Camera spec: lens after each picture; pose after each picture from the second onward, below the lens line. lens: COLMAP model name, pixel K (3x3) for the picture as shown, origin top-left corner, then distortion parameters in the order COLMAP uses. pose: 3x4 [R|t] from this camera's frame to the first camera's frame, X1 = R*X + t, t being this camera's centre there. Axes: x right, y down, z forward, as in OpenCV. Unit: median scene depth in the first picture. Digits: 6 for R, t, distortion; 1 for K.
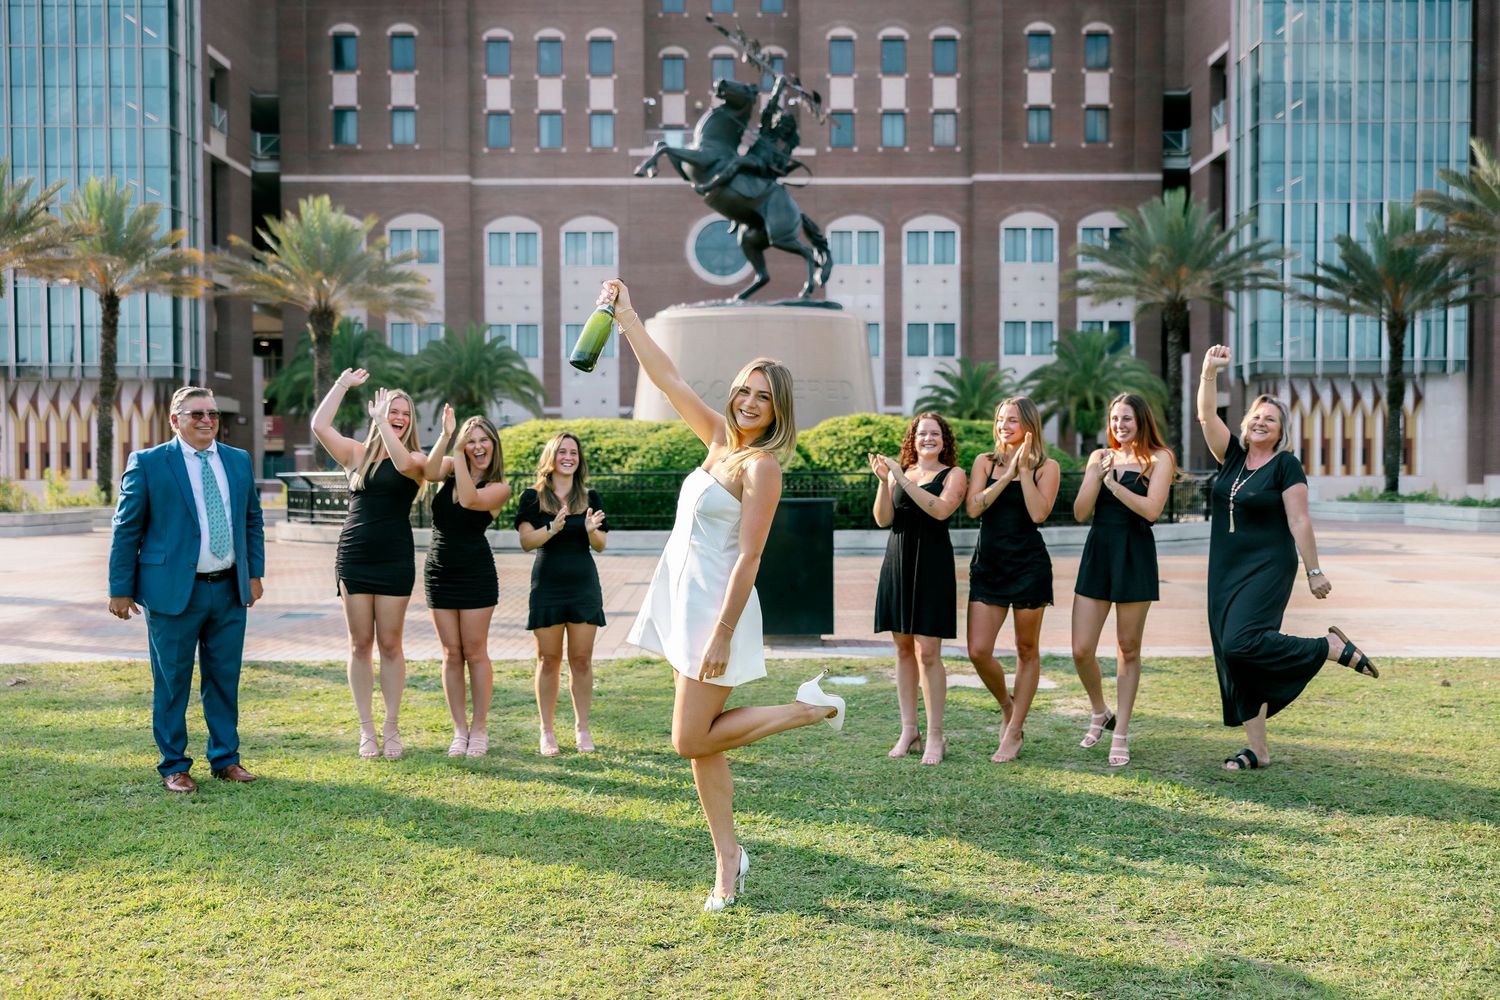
lens RADIAL K [[1369.3, 0, 750.0], [0, 1369.3, 500.0], [0, 0, 1]] dist [-0.004825, -0.004048]
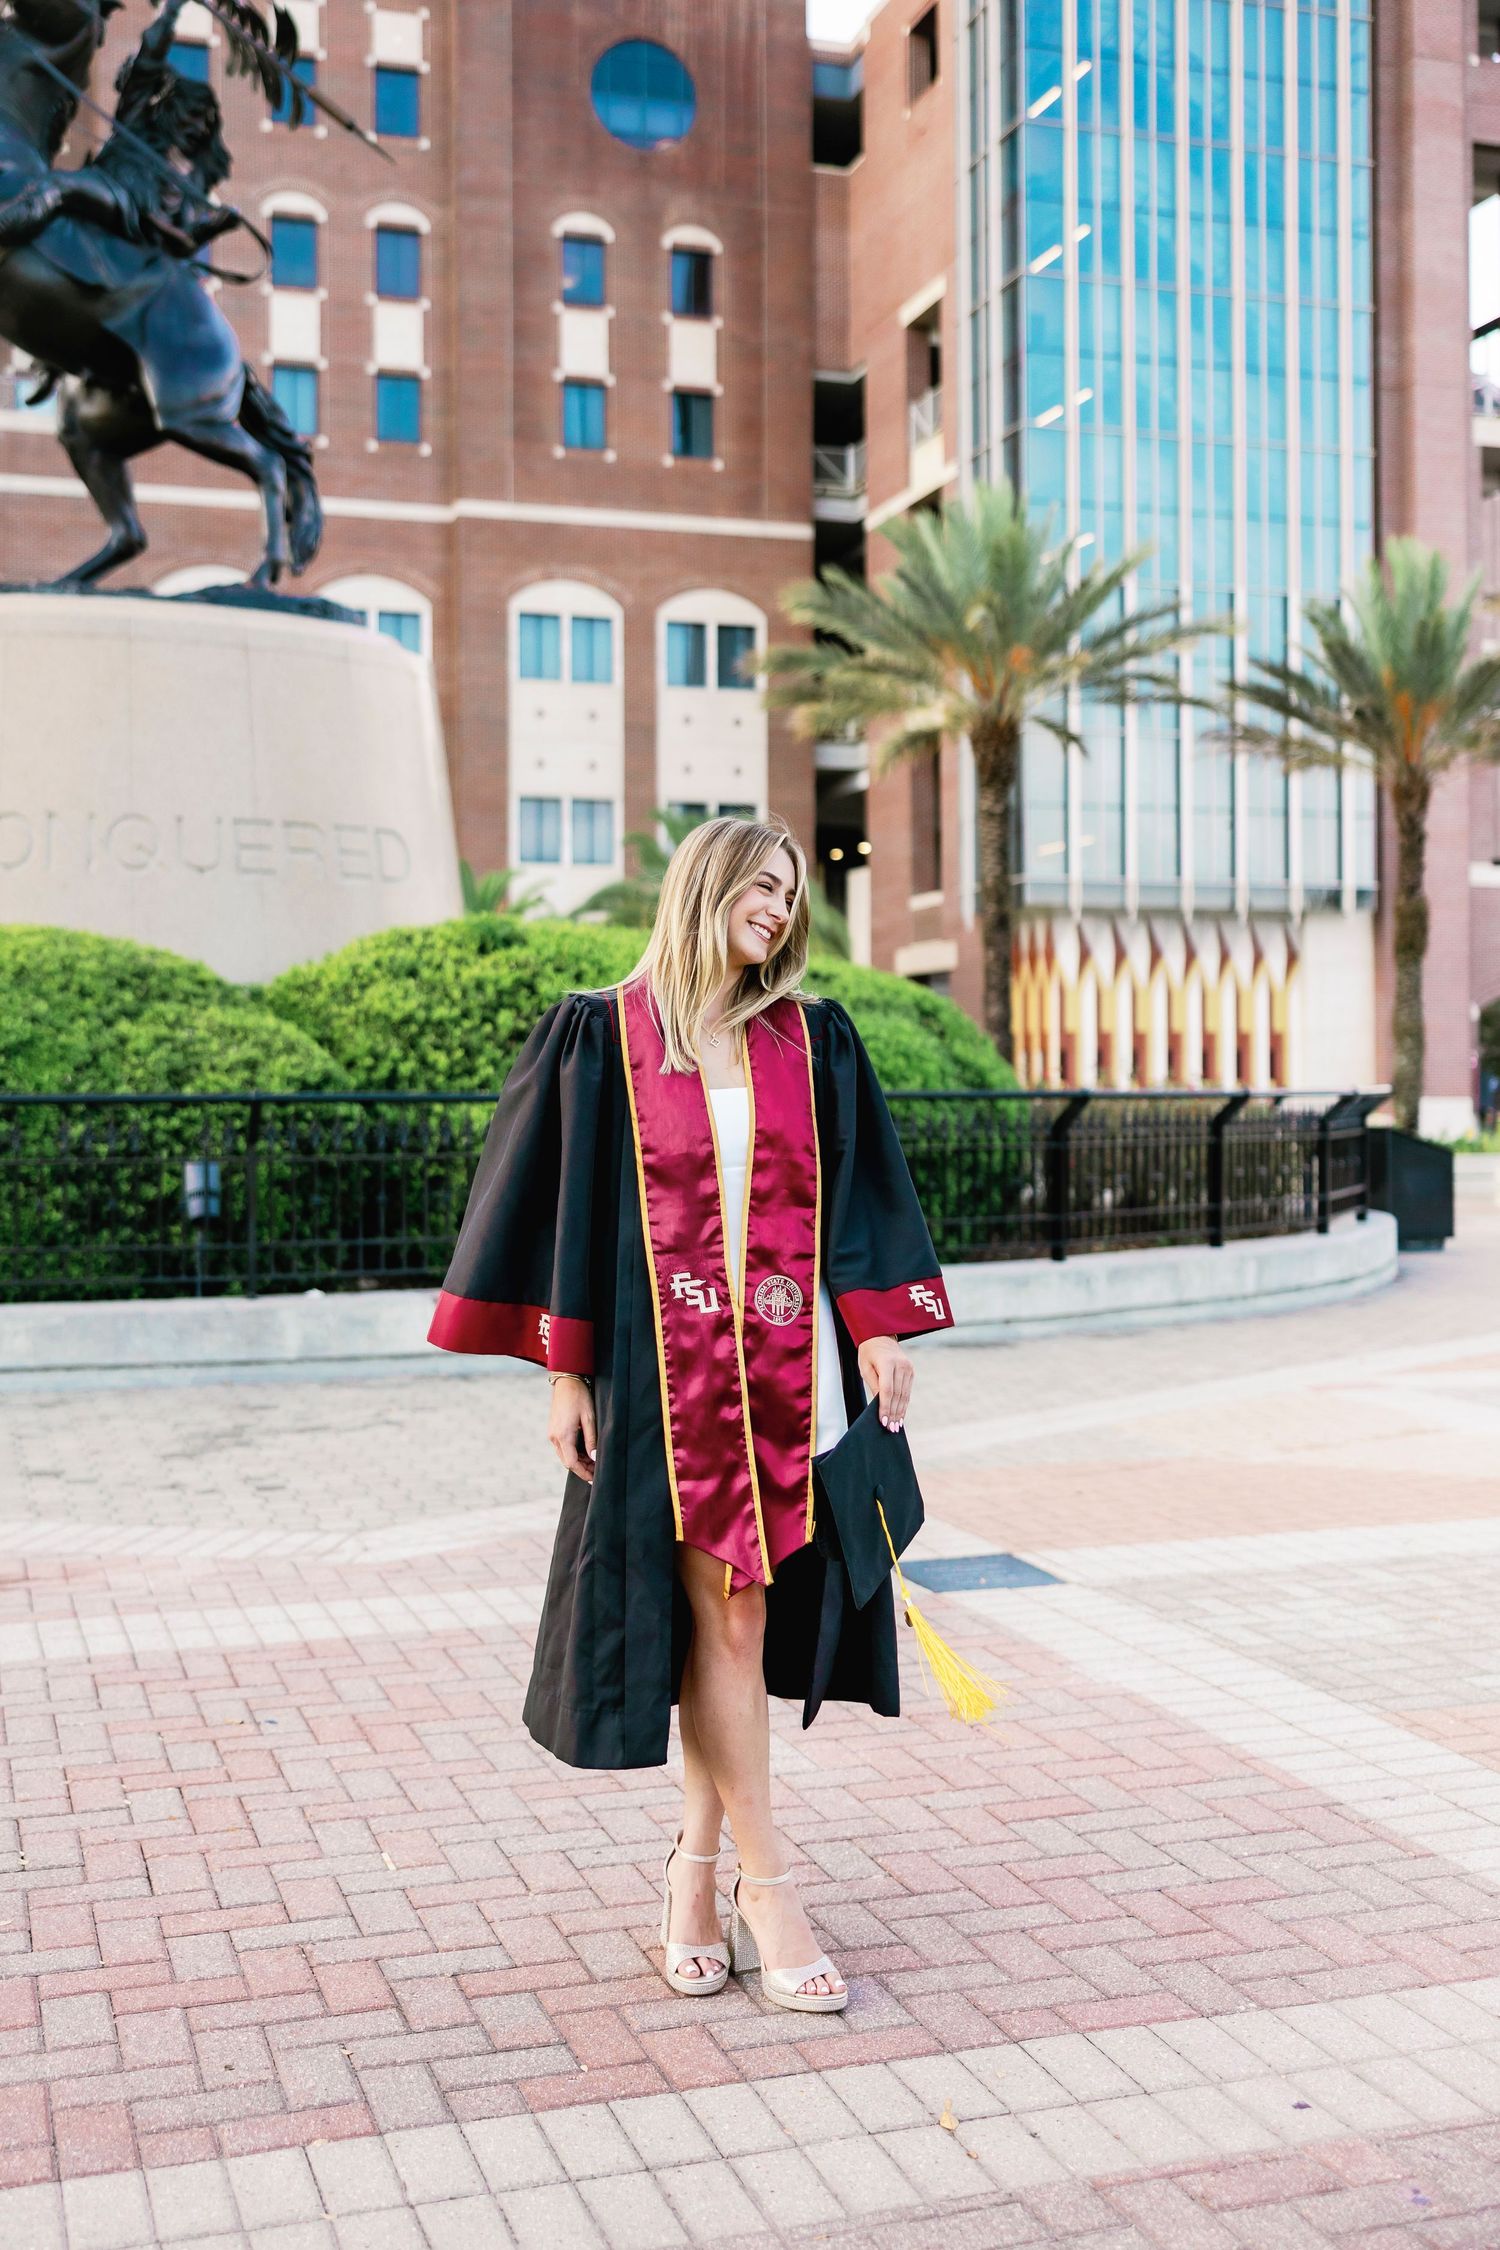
lens RADIAL K [[2436.0, 0, 750.0], [0, 2436.0, 1125.0], [0, 0, 1]] dist [-0.028787, -0.014332]
pose [[0.951039, -0.005696, 0.309019, -0.011497], [0.008497, 0.999934, -0.007719, -0.002425], [-0.308955, 0.009967, 0.951024, 0.133545]]
